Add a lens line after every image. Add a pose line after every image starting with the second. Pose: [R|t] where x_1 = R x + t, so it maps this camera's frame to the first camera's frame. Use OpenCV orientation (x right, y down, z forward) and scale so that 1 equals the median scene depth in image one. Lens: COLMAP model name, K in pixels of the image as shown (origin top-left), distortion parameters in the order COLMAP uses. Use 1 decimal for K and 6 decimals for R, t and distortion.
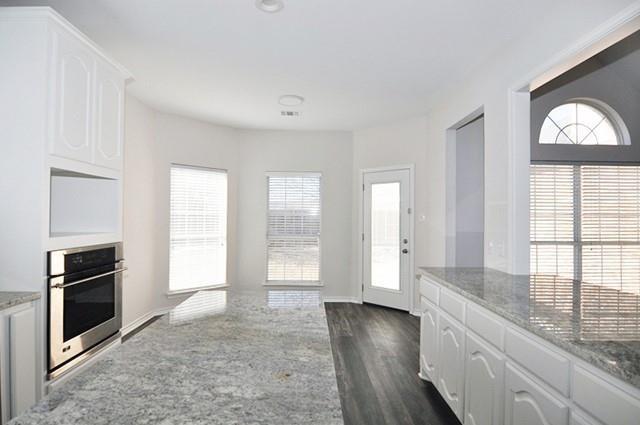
lens RADIAL K [[346.6, 0, 320.0], [0, 346.6, 212.5], [0, 0, 1]] dist [-0.001140, -0.012988]
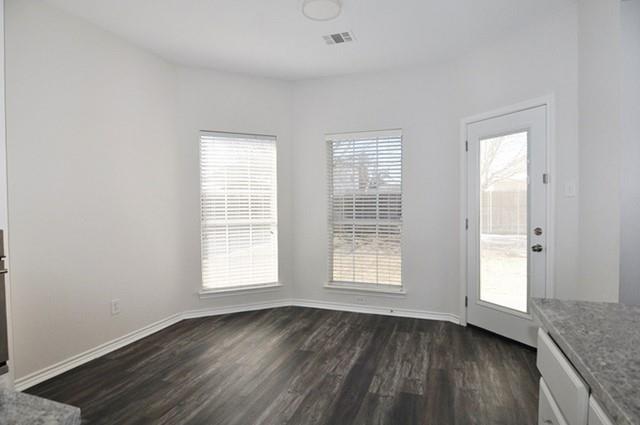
lens RADIAL K [[357.6, 0, 320.0], [0, 357.6, 212.5], [0, 0, 1]] dist [-0.000982, -0.015173]
pose [[0.936816, -0.006949, -0.349752, 0.109555], [0.020502, 0.999175, 0.035063, 0.022243], [0.349220, -0.040018, 0.936186, 0.304327]]
